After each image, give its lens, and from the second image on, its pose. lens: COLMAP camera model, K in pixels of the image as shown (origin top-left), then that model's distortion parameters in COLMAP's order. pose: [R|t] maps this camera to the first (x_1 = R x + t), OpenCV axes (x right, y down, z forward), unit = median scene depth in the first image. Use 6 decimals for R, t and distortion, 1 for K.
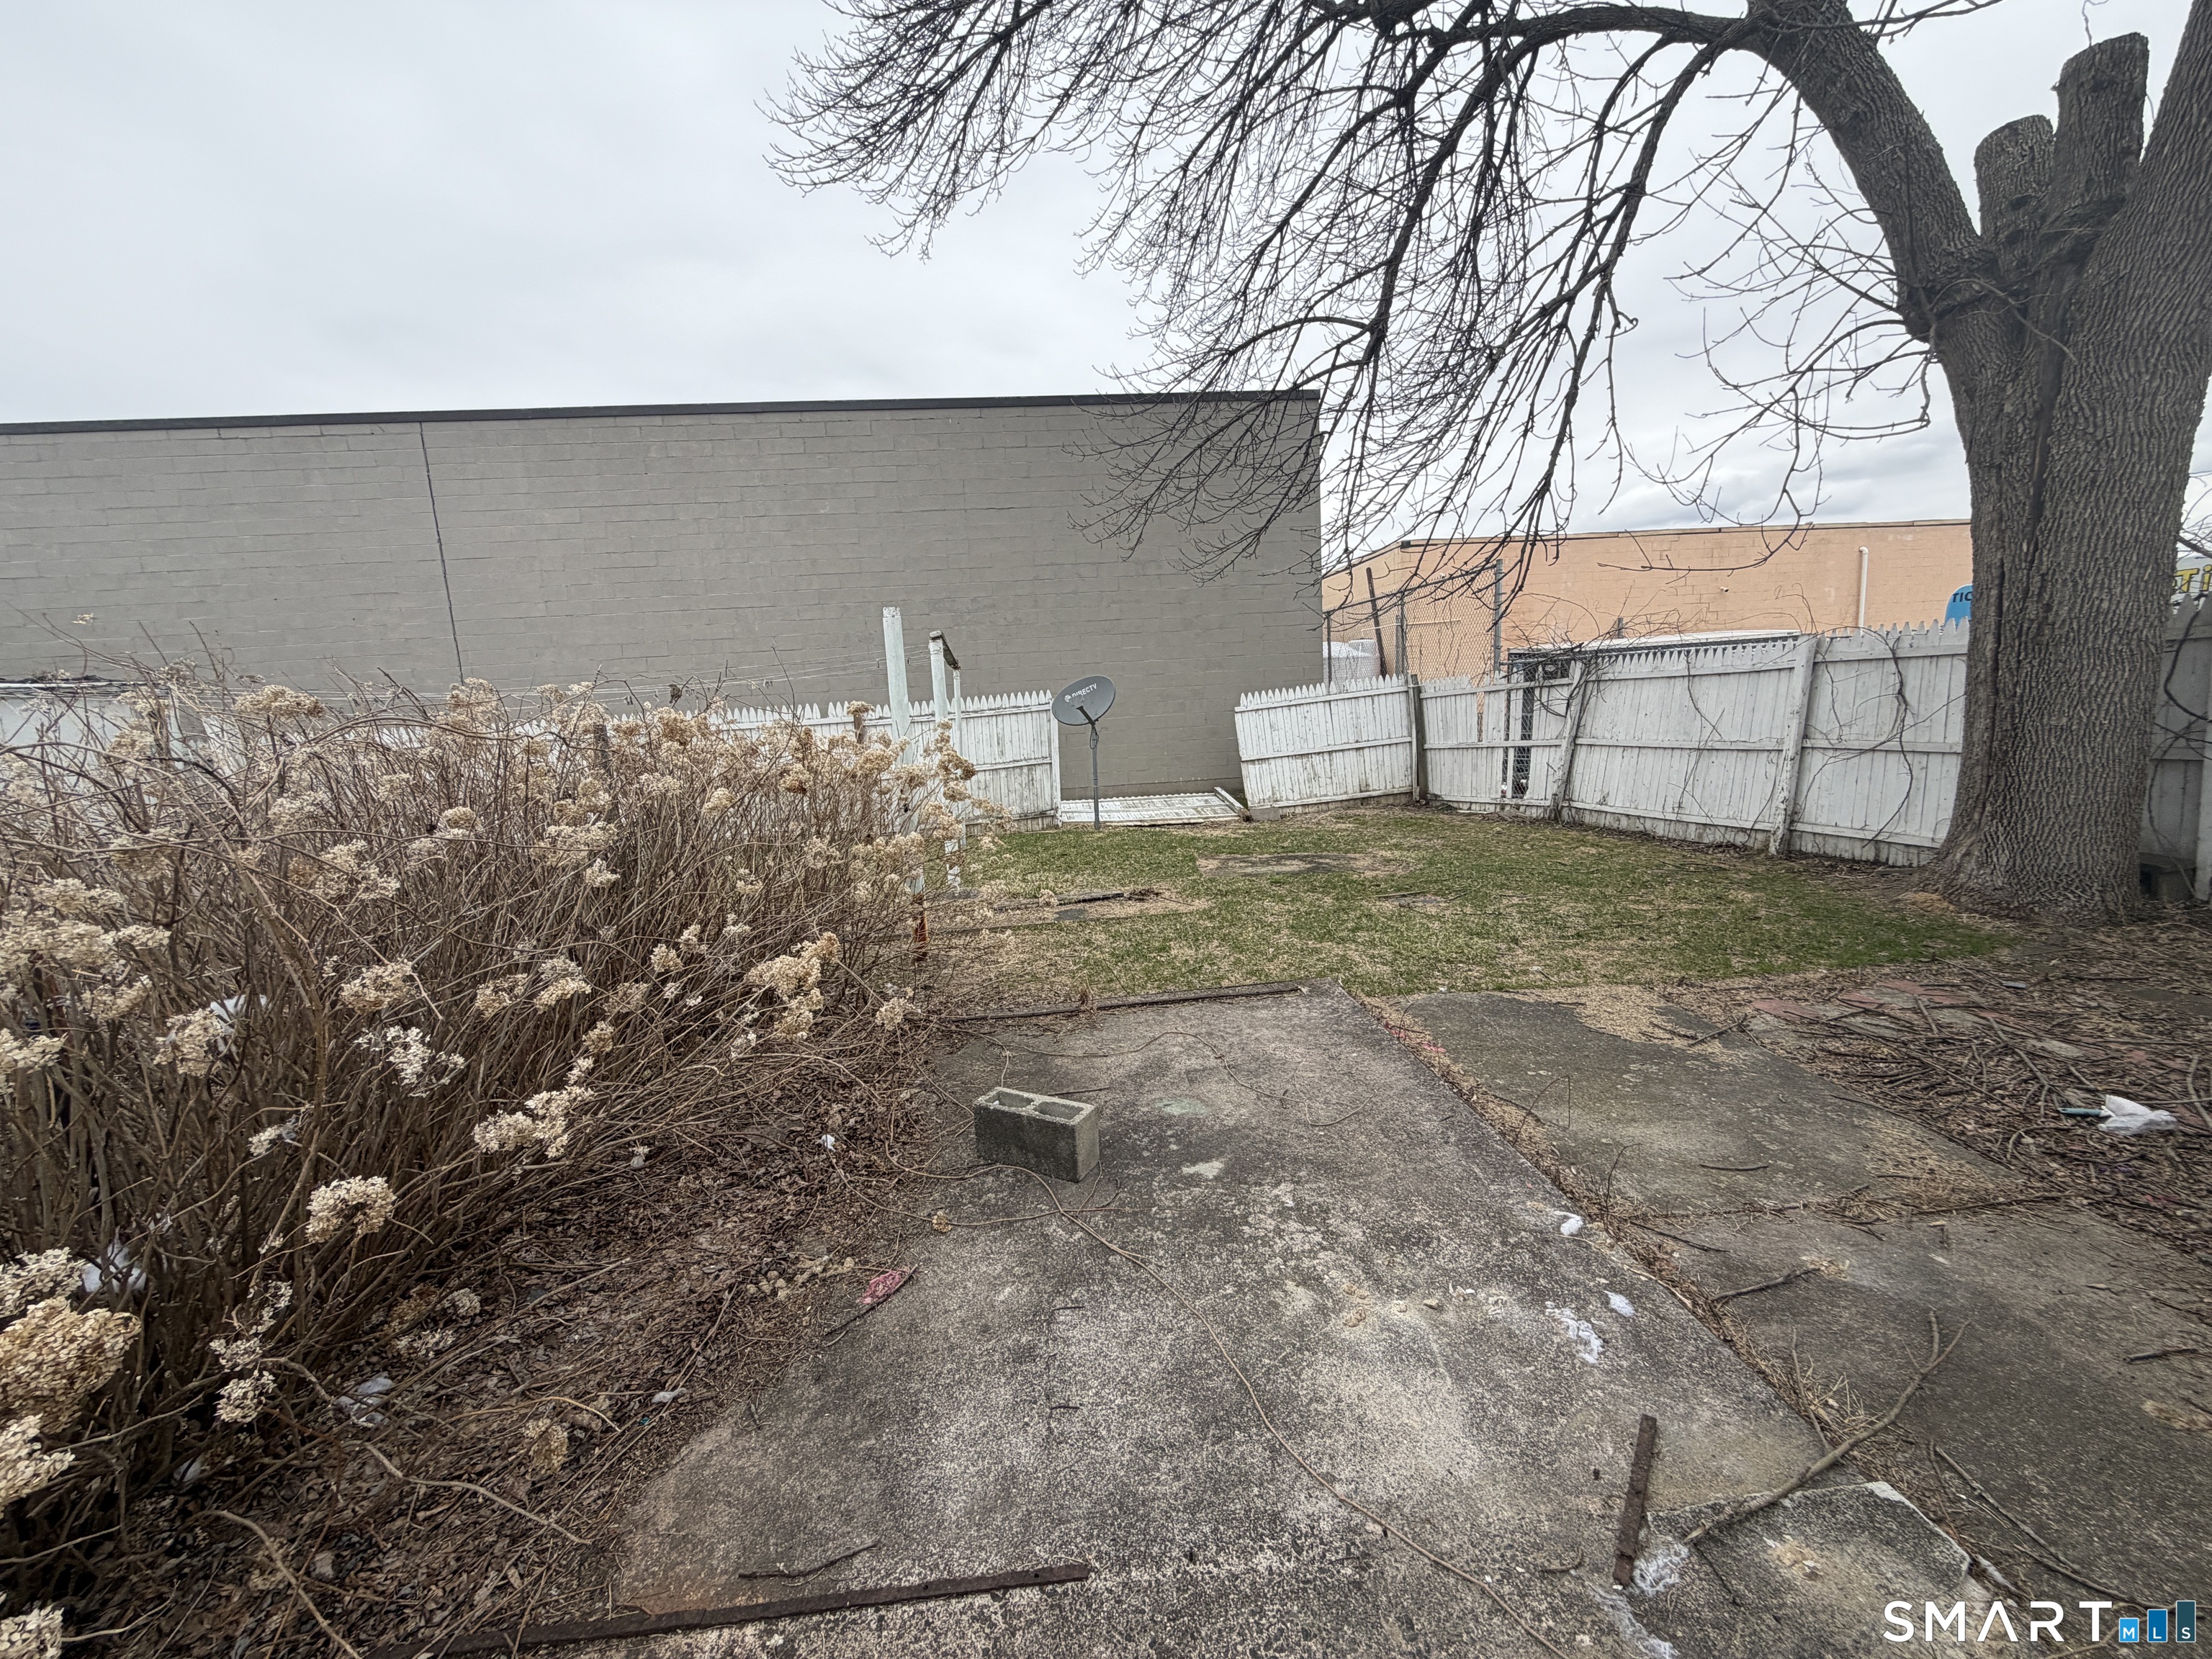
lens RADIAL K [[878.6, 0, 1100.1], [0, 878.6, 831.2], [0, 0, 1]] dist [0.001566, 0.000106]
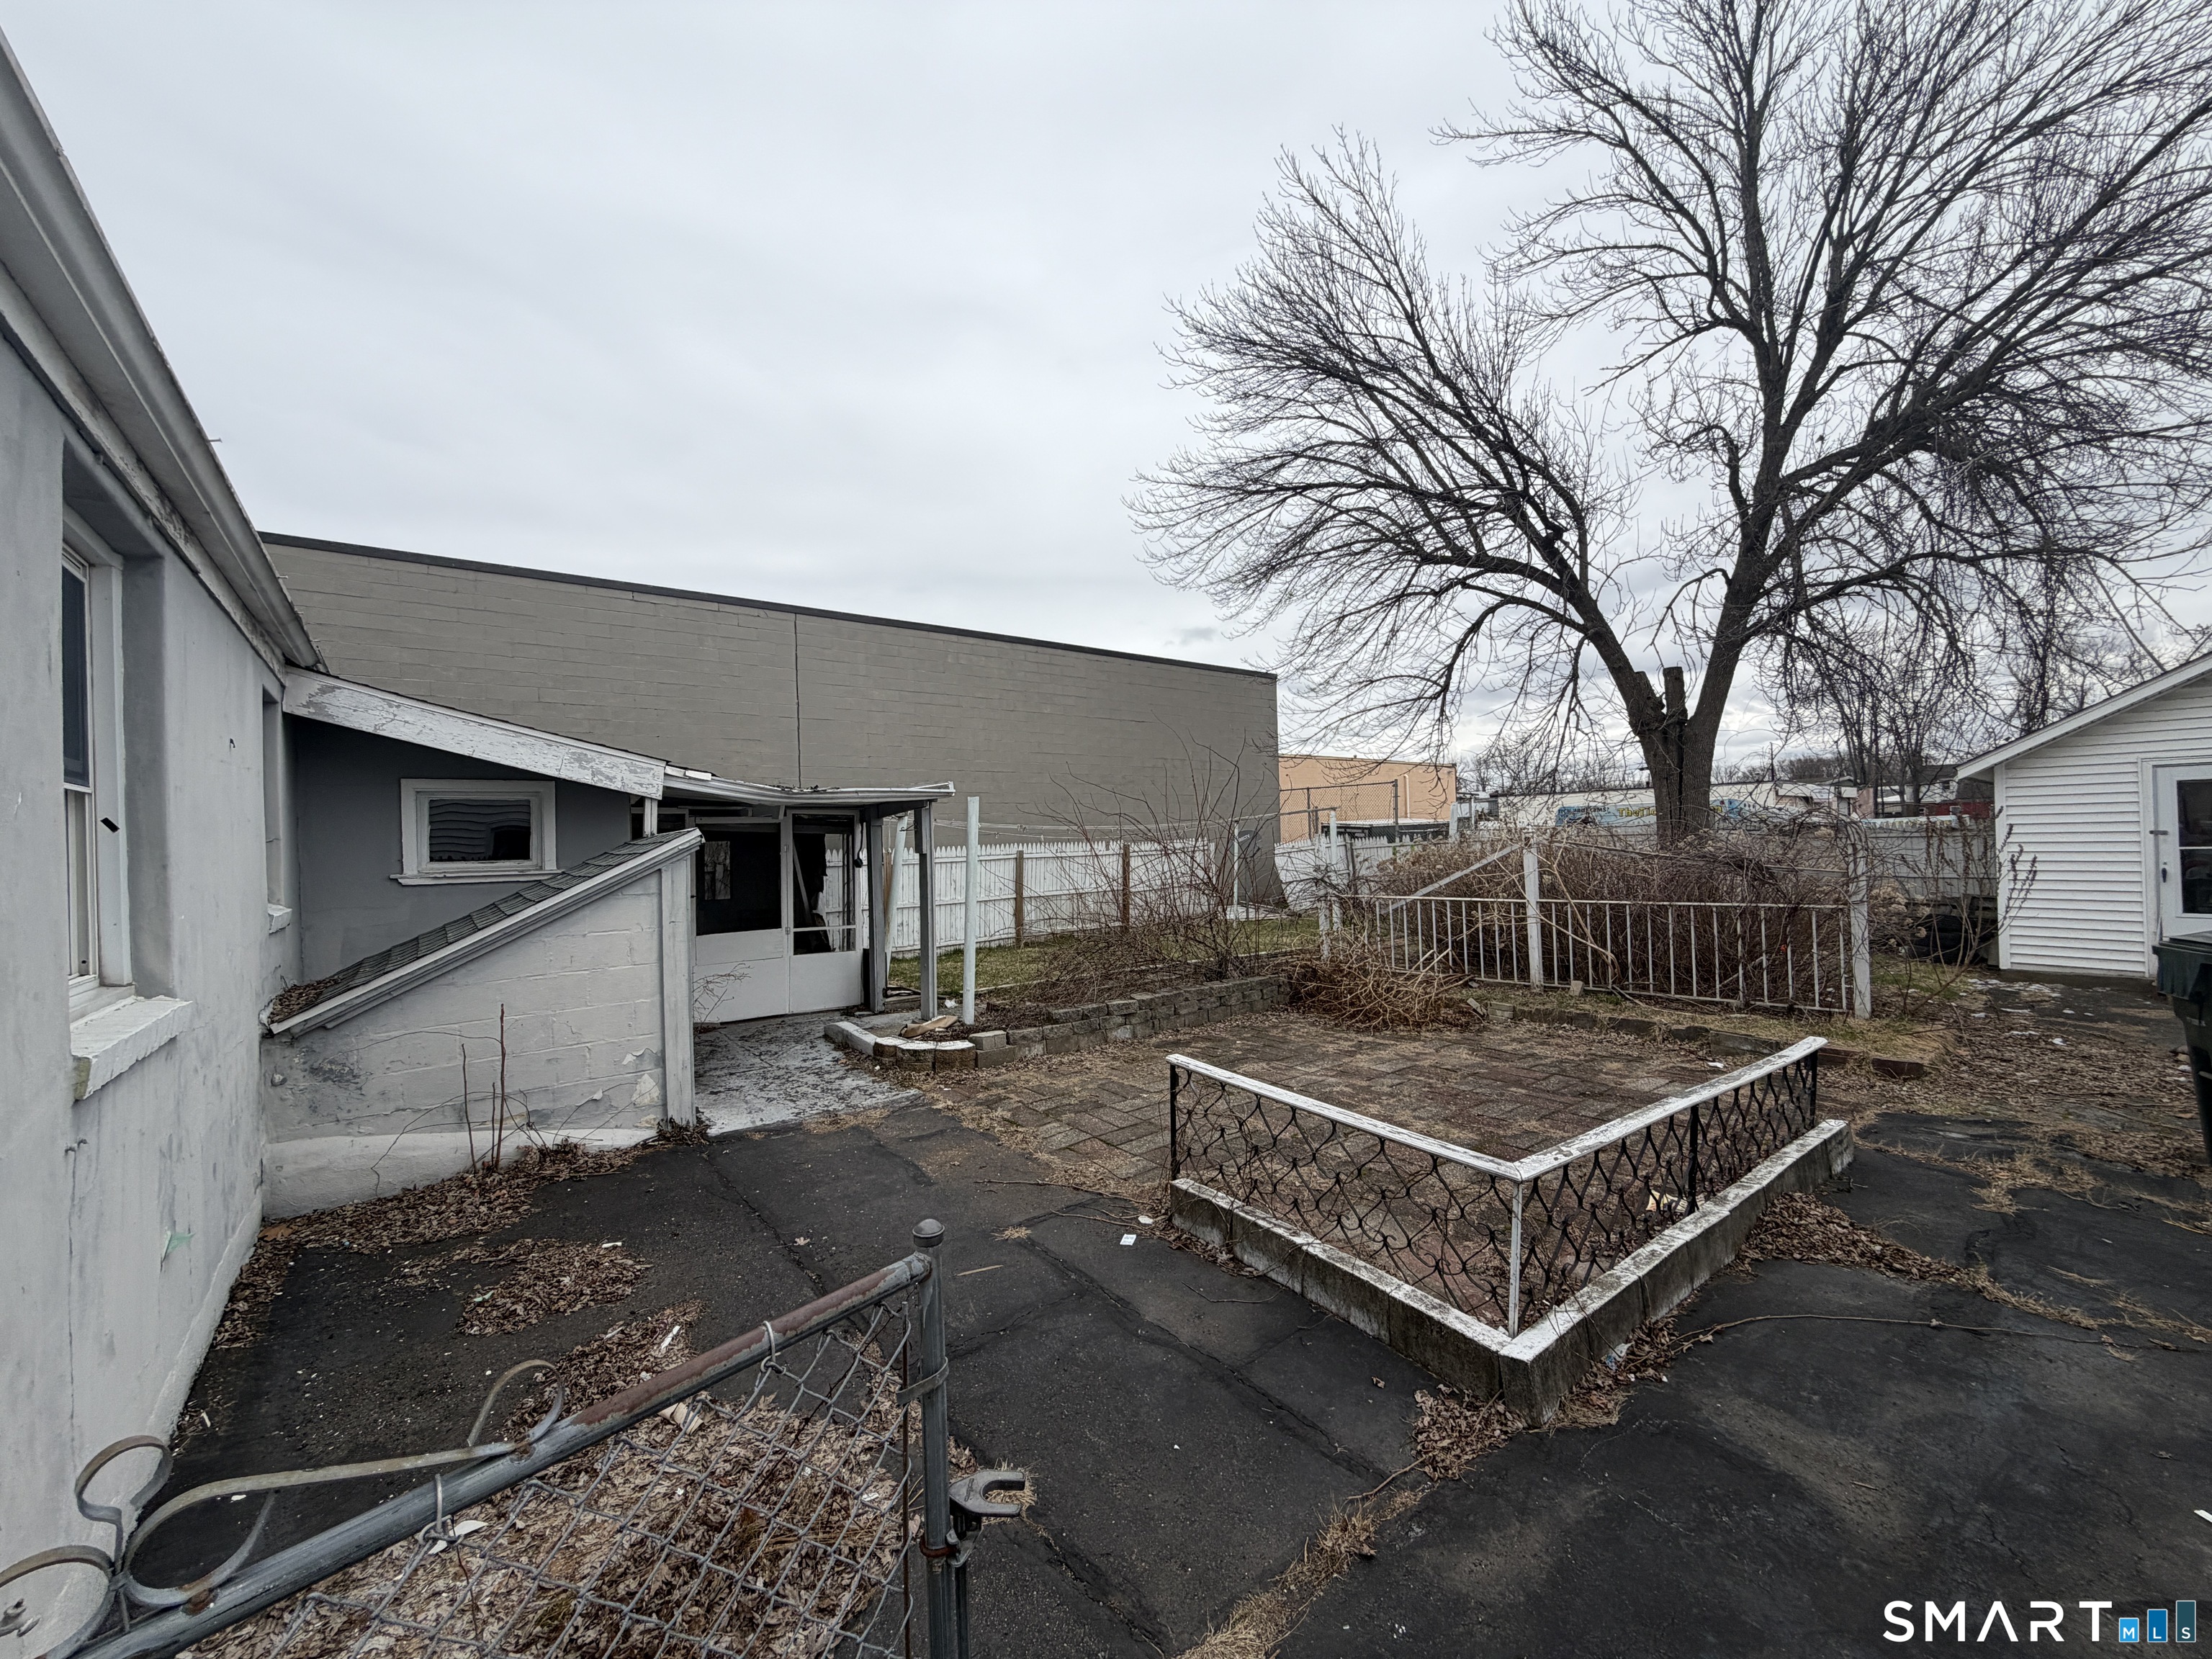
lens RADIAL K [[878.6, 0, 1100.1], [0, 878.6, 831.2], [0, 0, 1]] dist [0.001566, 0.000106]
pose [[0.844902, 0.039458, 0.533464, -1.068871], [0.054889, 0.985617, -0.159835, 0.075852], [-0.532098, 0.164326, 0.830583, -0.245211]]
